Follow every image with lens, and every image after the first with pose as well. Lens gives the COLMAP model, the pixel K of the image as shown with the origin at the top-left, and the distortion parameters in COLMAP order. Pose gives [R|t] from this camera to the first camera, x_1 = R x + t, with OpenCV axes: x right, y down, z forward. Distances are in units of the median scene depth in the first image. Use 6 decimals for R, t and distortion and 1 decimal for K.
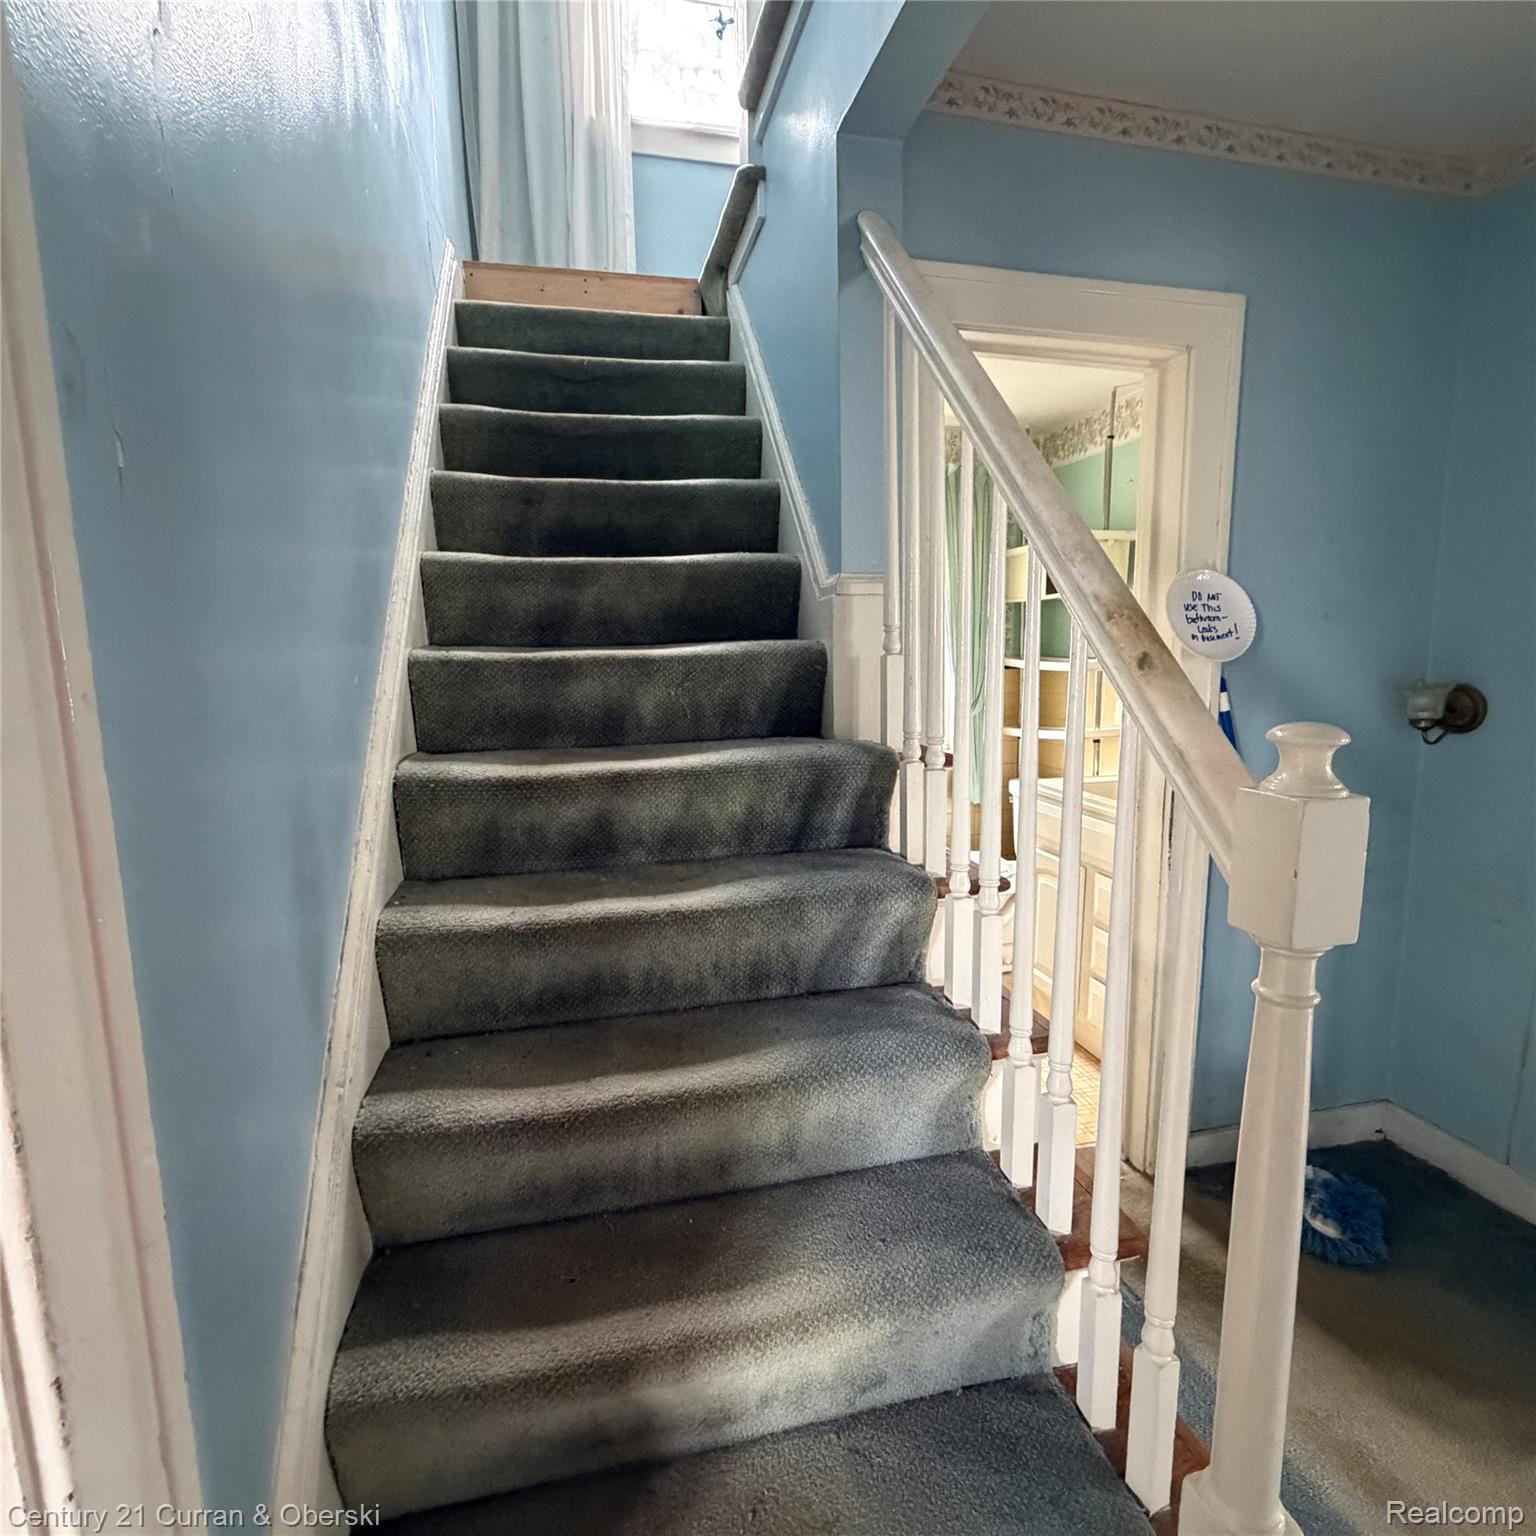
lens RADIAL K [[815.4, 0, 763.5], [0, 815.4, 764.1], [0, 0, 1]] dist [0.000276, -0.000806]
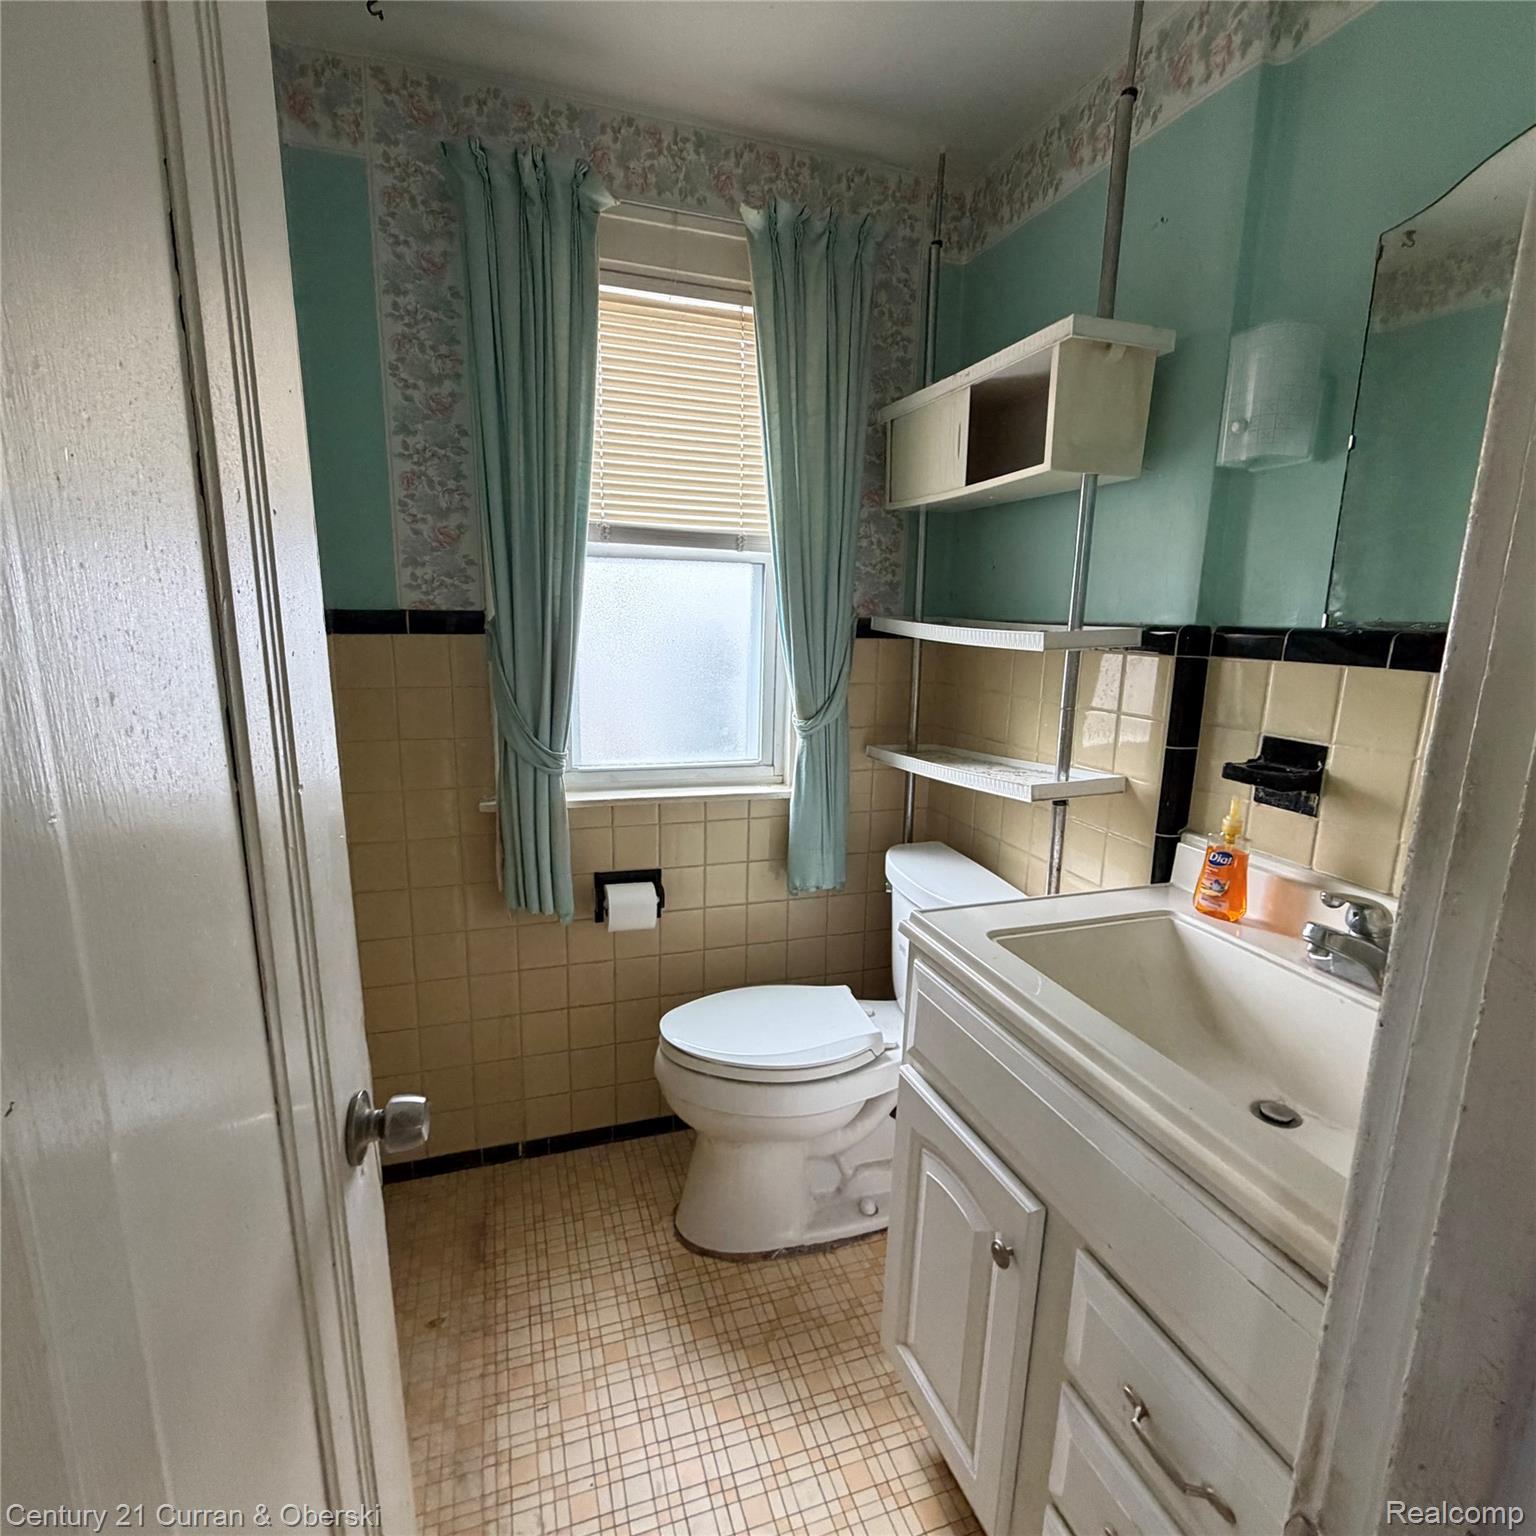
lens RADIAL K [[815.4, 0, 768.5], [0, 815.4, 771.6], [0, 0, 1]] dist [0.000276, -0.000806]
pose [[0.995299, 0.013677, 0.095879, 0.188860], [-0.018739, 0.998466, 0.052095, -0.066126], [-0.095020, -0.053646, 0.994029, 0.532209]]
